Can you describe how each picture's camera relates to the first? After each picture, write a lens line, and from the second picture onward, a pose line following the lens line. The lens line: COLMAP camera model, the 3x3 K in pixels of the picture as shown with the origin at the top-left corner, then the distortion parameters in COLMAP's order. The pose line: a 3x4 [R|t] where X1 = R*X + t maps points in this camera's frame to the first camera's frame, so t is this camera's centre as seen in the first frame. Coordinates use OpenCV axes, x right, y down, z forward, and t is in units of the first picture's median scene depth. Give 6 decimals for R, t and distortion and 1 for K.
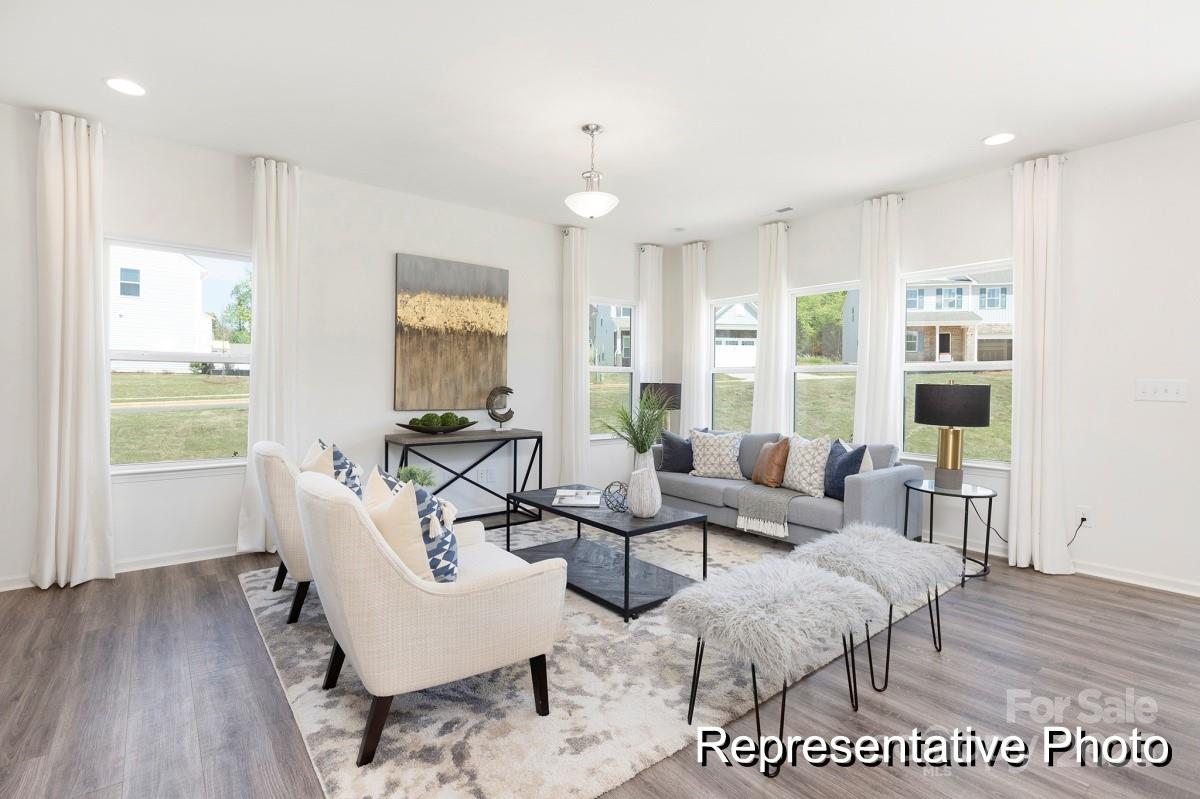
lens RADIAL K [[571.3, 0, 598.2], [0, 571.3, 391.4], [0, 0, 1]] dist [0.003176, 0.000191]
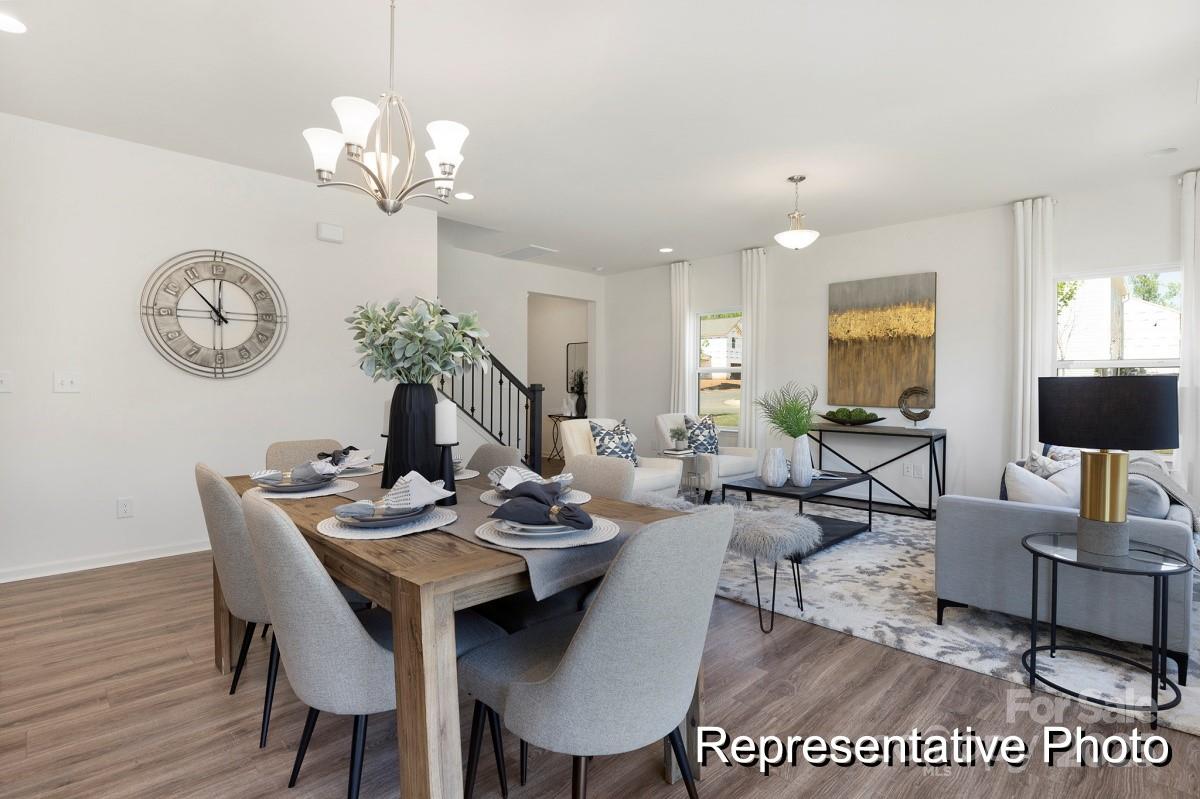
lens RADIAL K [[571.3, 0, 592.4], [0, 571.3, 394.2], [0, 0, 1]] dist [0.003176, 0.000191]
pose [[0.130271, 0.007823, -0.991448, 0.817267], [-0.016047, 0.999855, 0.005781, 0.008918], [0.991349, 0.015157, 0.130378, 0.282240]]
